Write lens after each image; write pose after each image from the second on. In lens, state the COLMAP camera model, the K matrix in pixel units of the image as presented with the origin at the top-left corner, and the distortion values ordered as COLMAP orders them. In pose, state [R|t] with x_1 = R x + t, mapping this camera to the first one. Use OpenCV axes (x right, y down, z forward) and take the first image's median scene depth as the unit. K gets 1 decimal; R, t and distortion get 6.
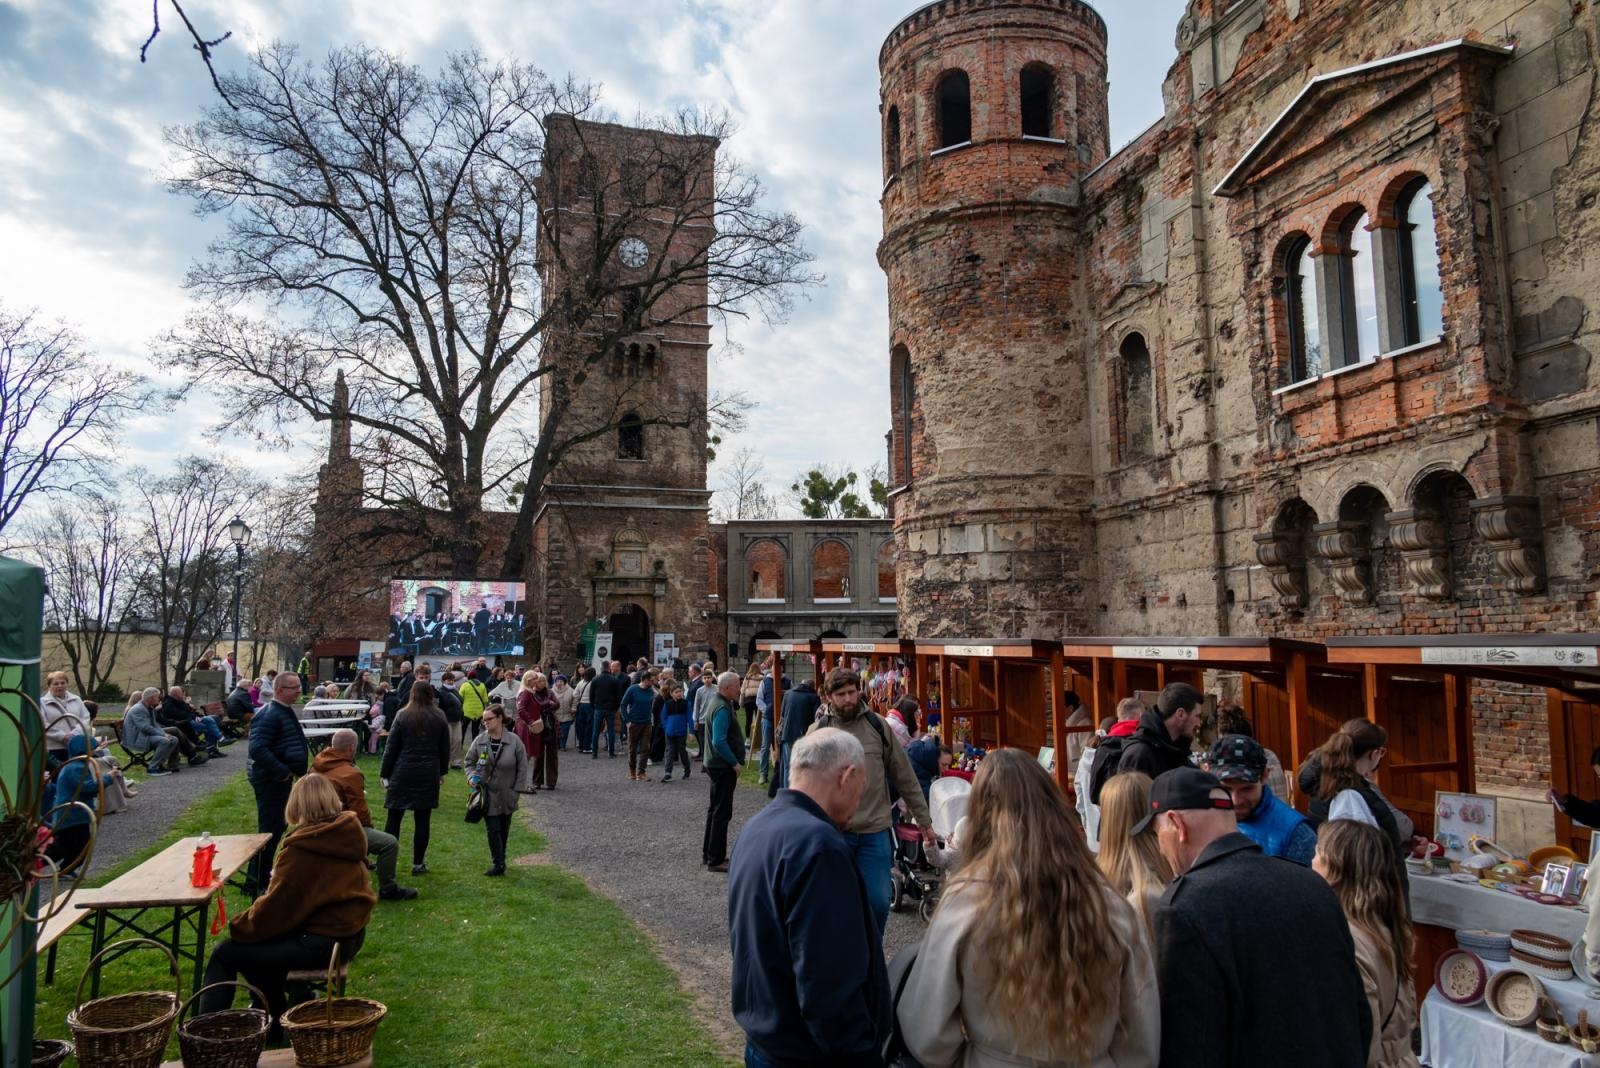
lens RADIAL K [[1054.2, 0, 800.0], [0, 1054.2, 534.0], [0, 0, 1]] dist [-0.001029, -0.005692]
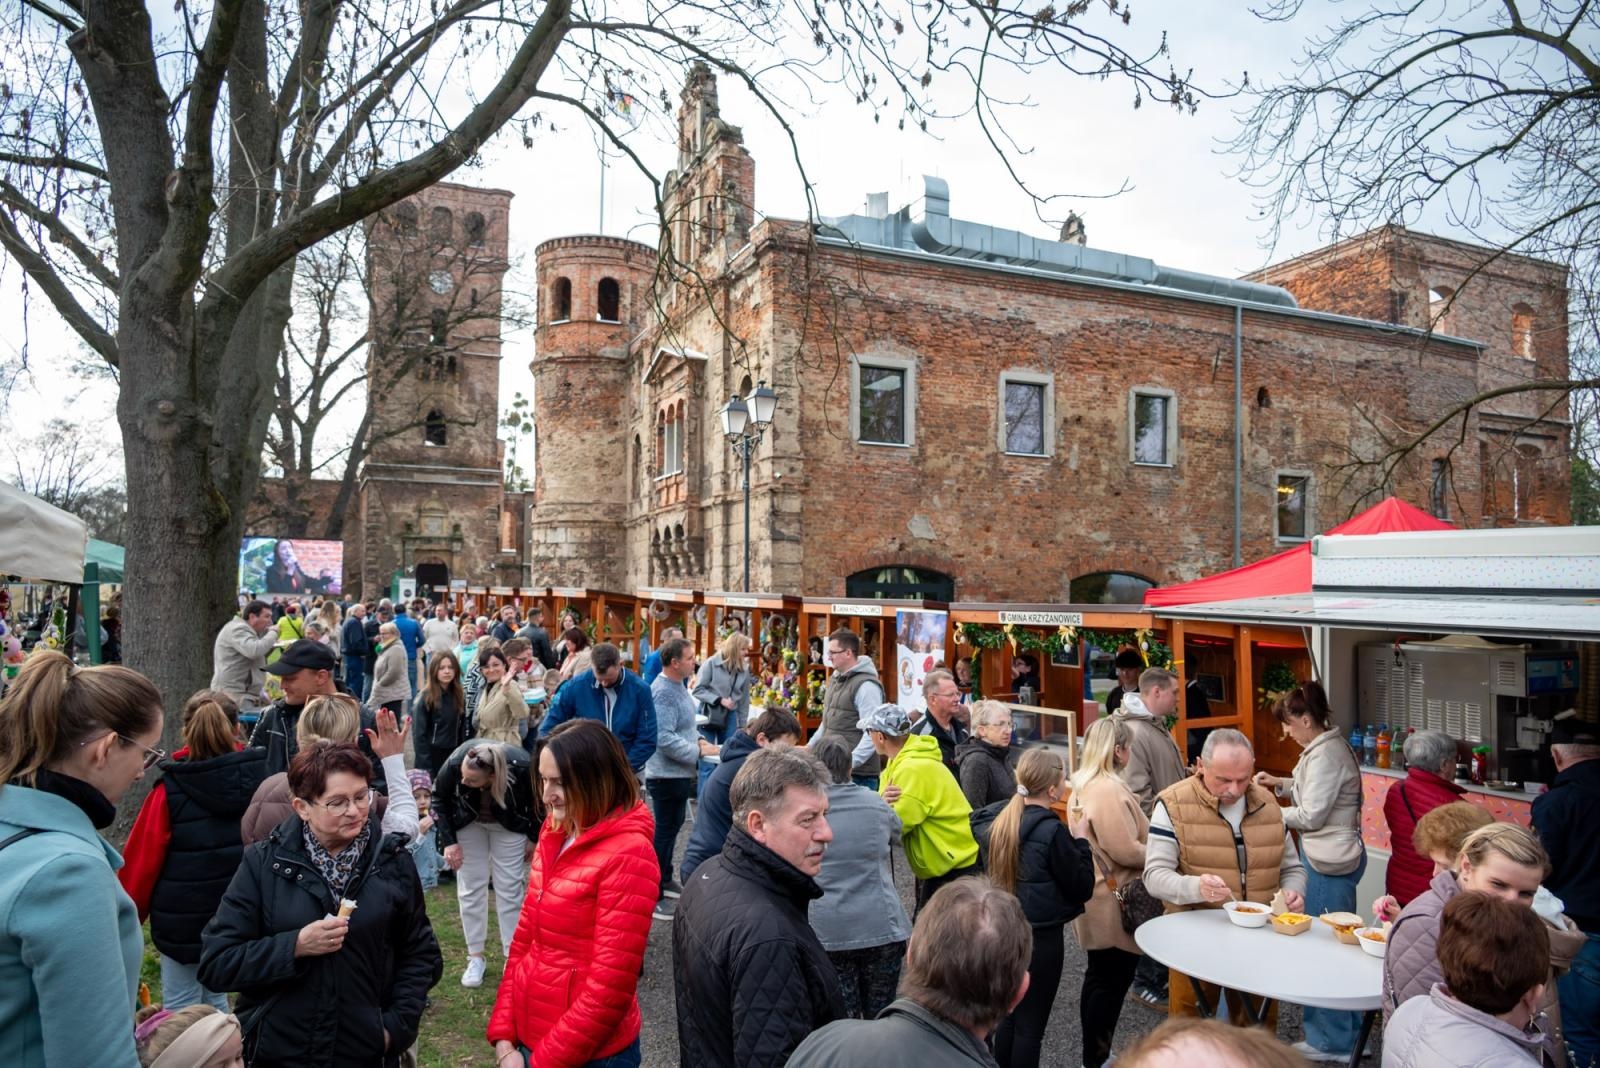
lens RADIAL K [[1068.9, 0, 800.0], [0, 1068.9, 534.0], [0, 0, 1]] dist [0.006804, 0.005362]
pose [[0.993470, 0.024866, 0.111349, 0.156815], [-0.030252, 0.998439, 0.046945, -0.042039], [-0.110008, -0.050007, 0.992672, -0.399346]]
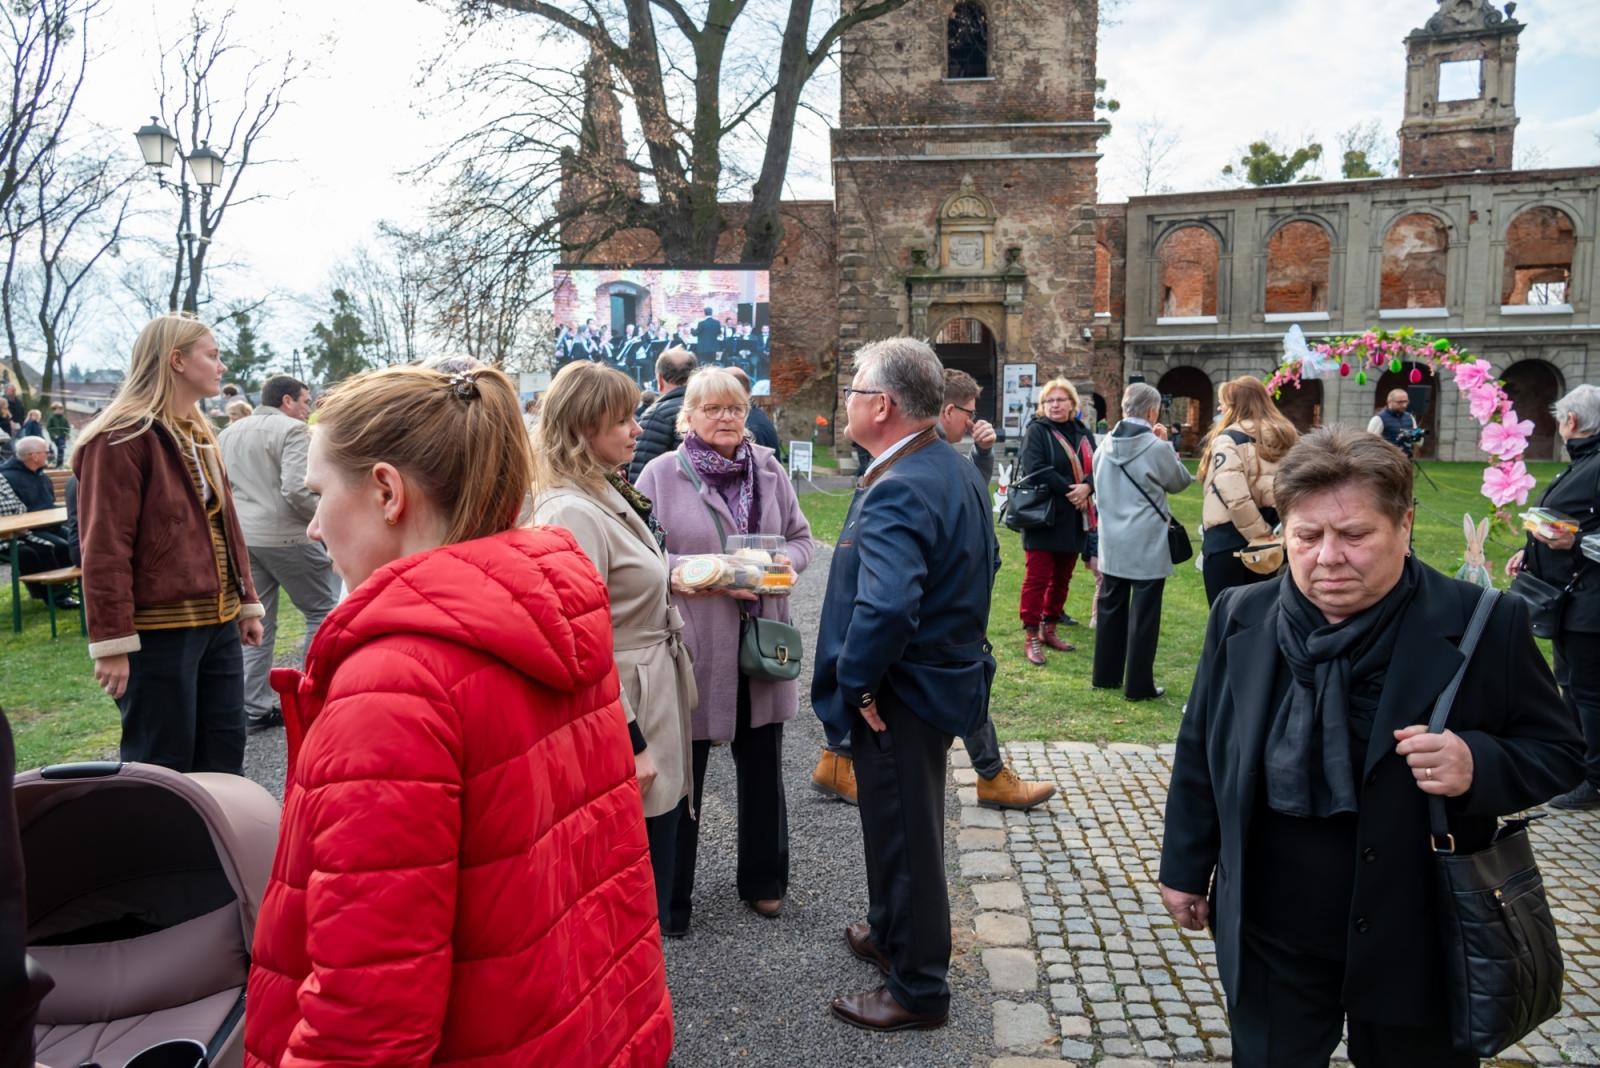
lens RADIAL K [[1054.2, 0, 800.0], [0, 1054.2, 534.0], [0, 0, 1]] dist [-0.001029, -0.005692]
pose [[0.935894, 0.041204, -0.349864, -0.030480], [0.039209, 0.974782, 0.219686, 0.054565], [0.350093, -0.219321, 0.910677, 0.396109]]
